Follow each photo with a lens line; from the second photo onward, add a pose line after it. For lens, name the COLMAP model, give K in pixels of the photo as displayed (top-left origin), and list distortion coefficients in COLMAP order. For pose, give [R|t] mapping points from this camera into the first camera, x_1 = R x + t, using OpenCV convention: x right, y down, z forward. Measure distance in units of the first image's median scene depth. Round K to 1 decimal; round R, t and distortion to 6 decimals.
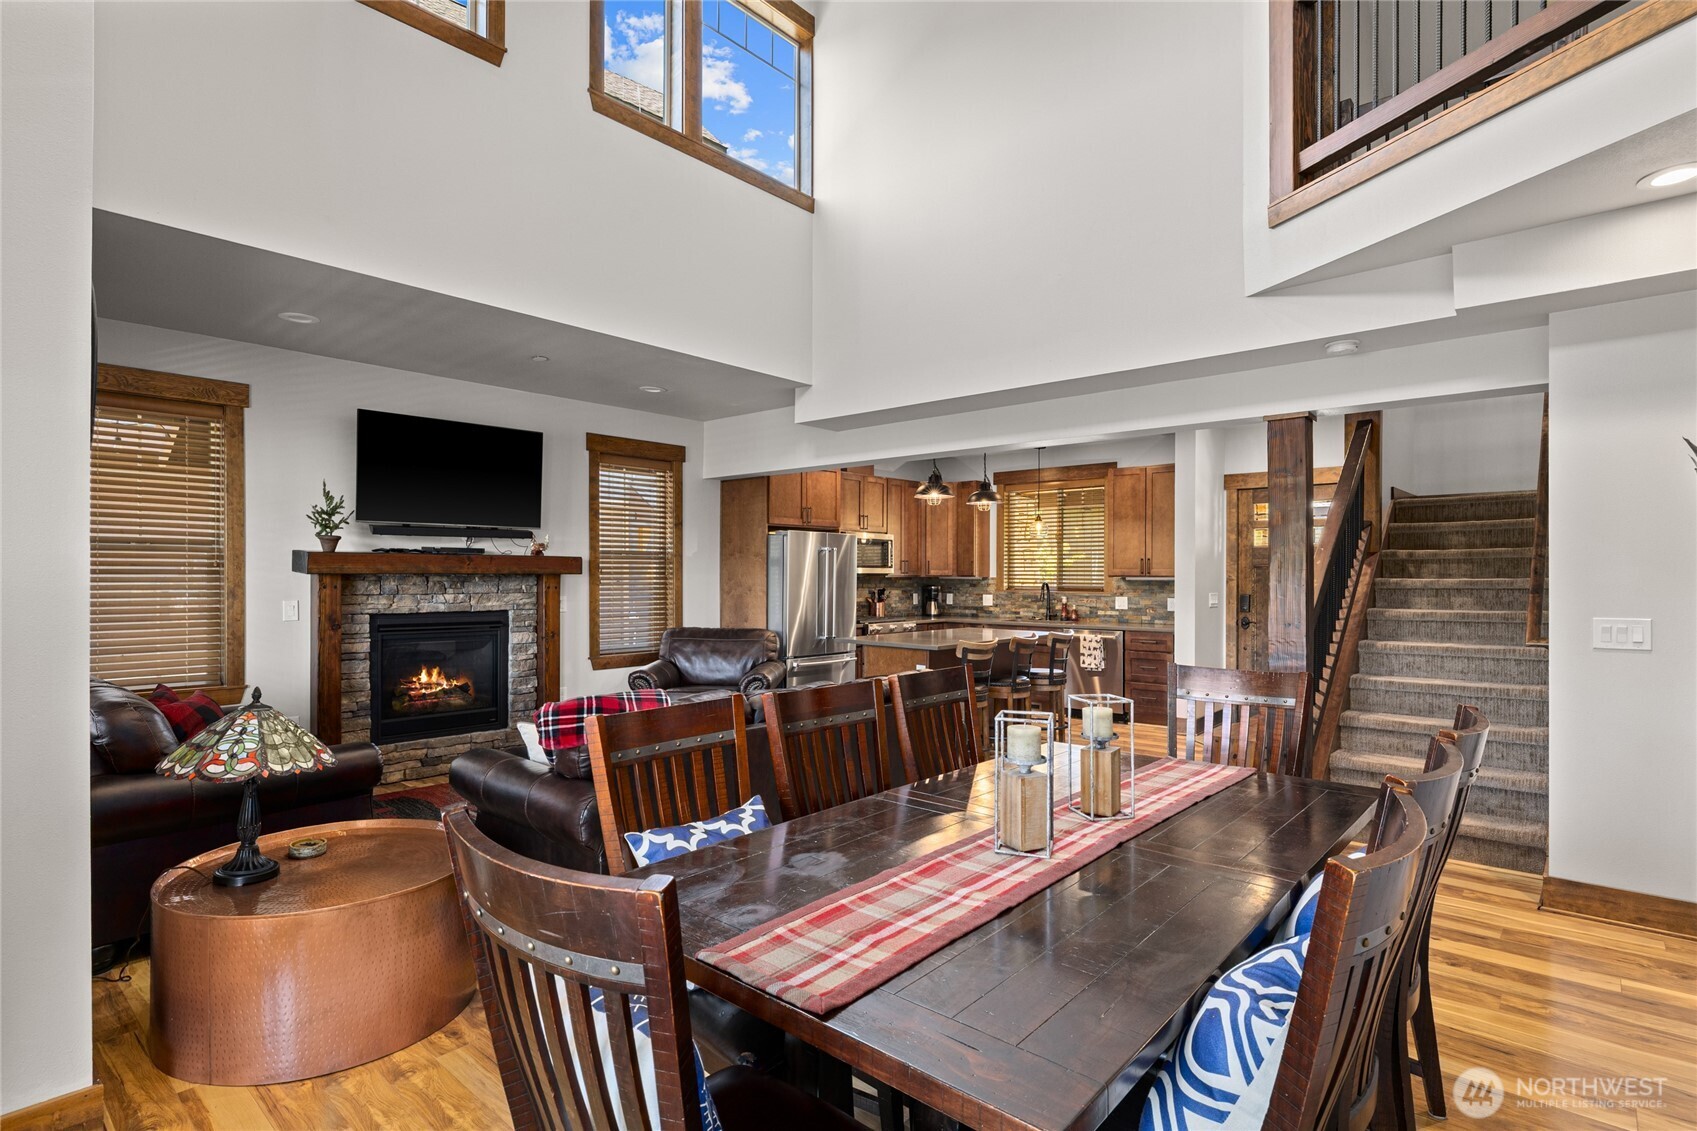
lens RADIAL K [[855.5, 0, 833.4], [0, 855.5, 575.6], [0, 0, 1]] dist [-0.004493, 0.007764]
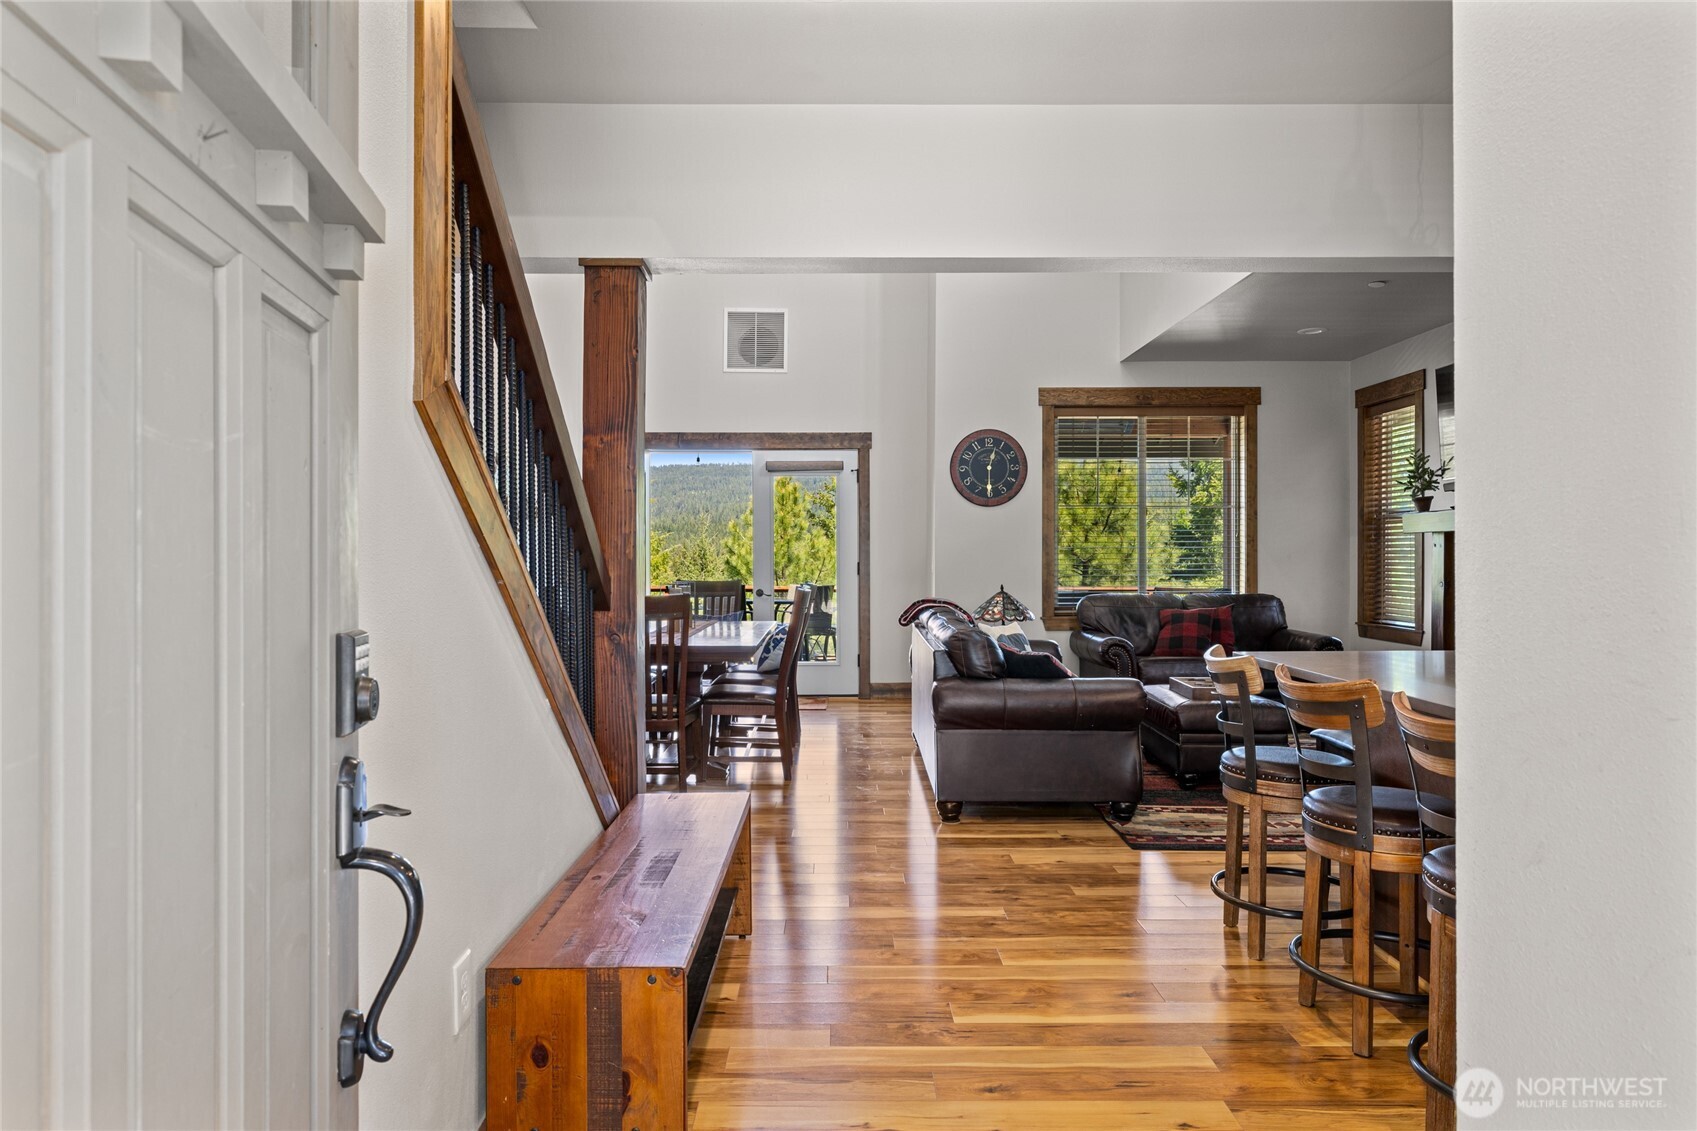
lens RADIAL K [[1075.0, 0, 863.2], [0, 1075.0, 575.3], [0, 0, 1]] dist [-0.016548, -0.000963]
pose [[-0.734988, 0.009174, -0.678018, 0.680103], [-0.003237, 0.999850, 0.017037, 0.025230], [0.678073, 0.014717, -0.734848, 1.247348]]
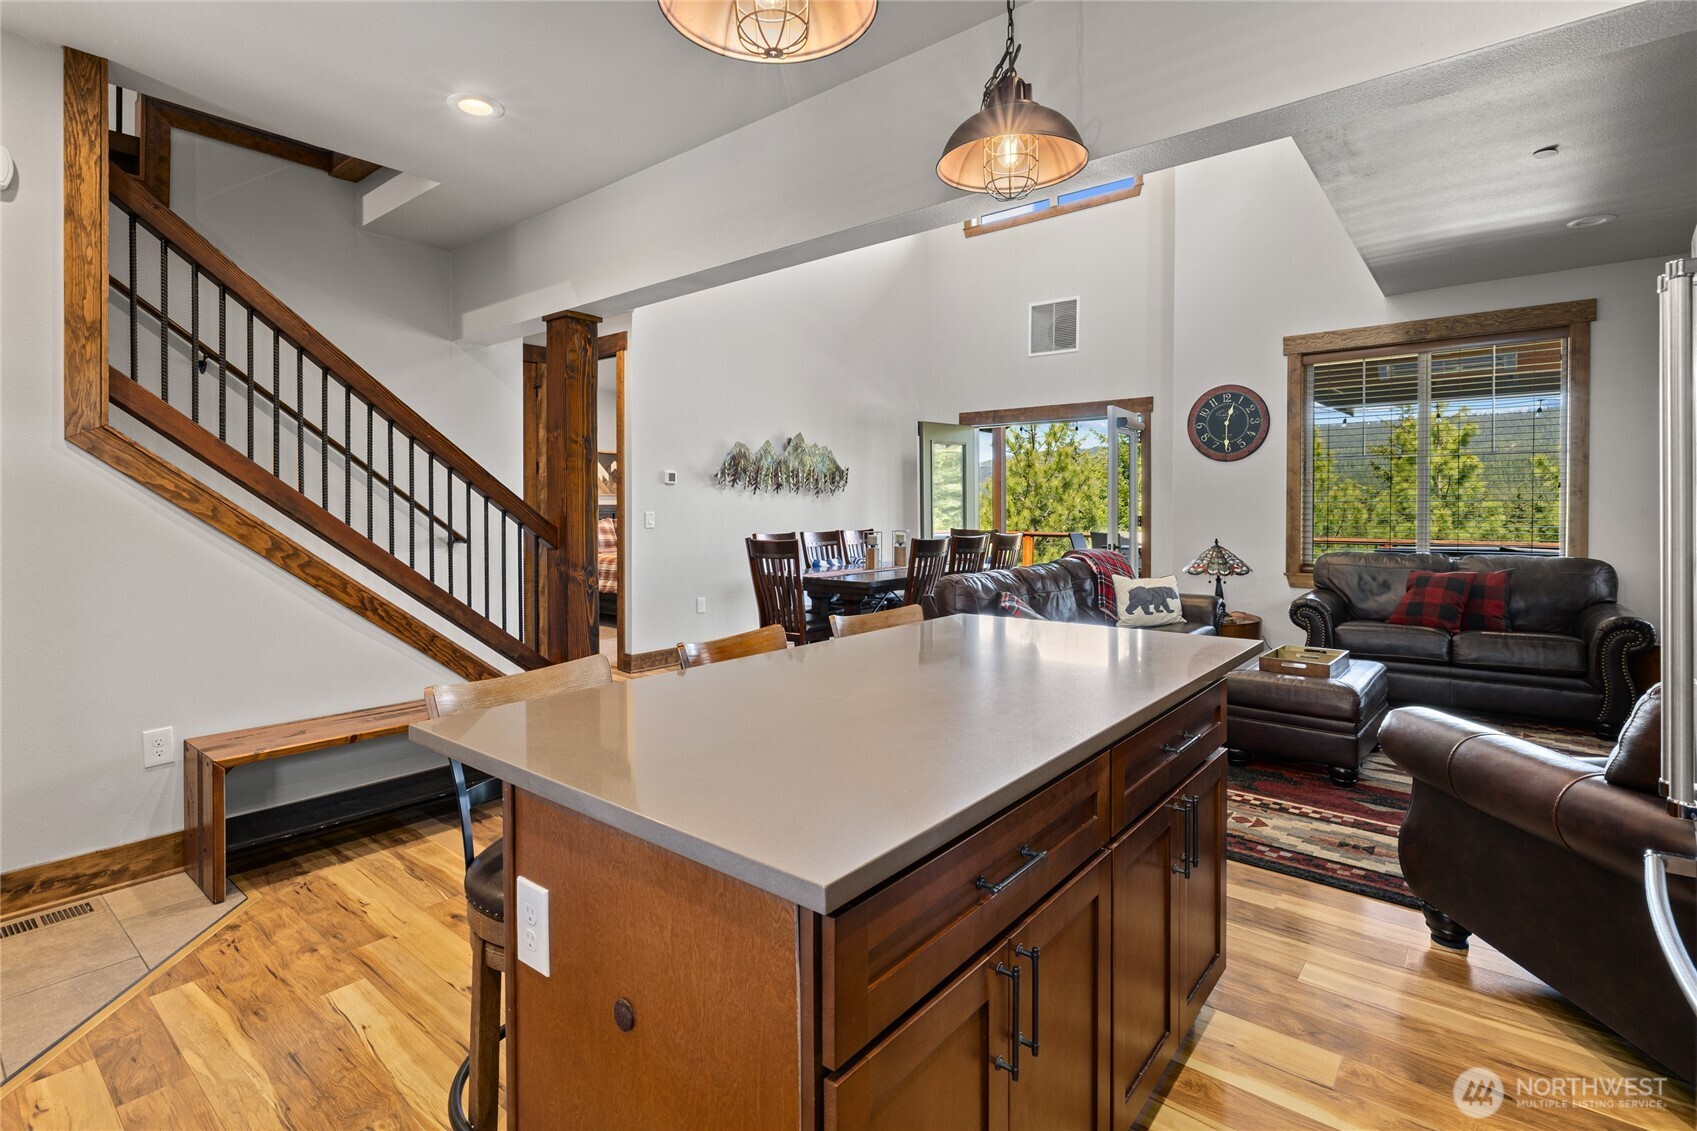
lens RADIAL K [[855.5, 0, 828.5], [0, 855.5, 525.3], [0, 0, 1]] dist [-0.004493, 0.007764]
pose [[-0.999428, -0.001184, -0.033799, 0.202133], [-0.001922, 0.999760, 0.021804, 0.019395], [0.033765, 0.021856, -0.999191, 1.420239]]
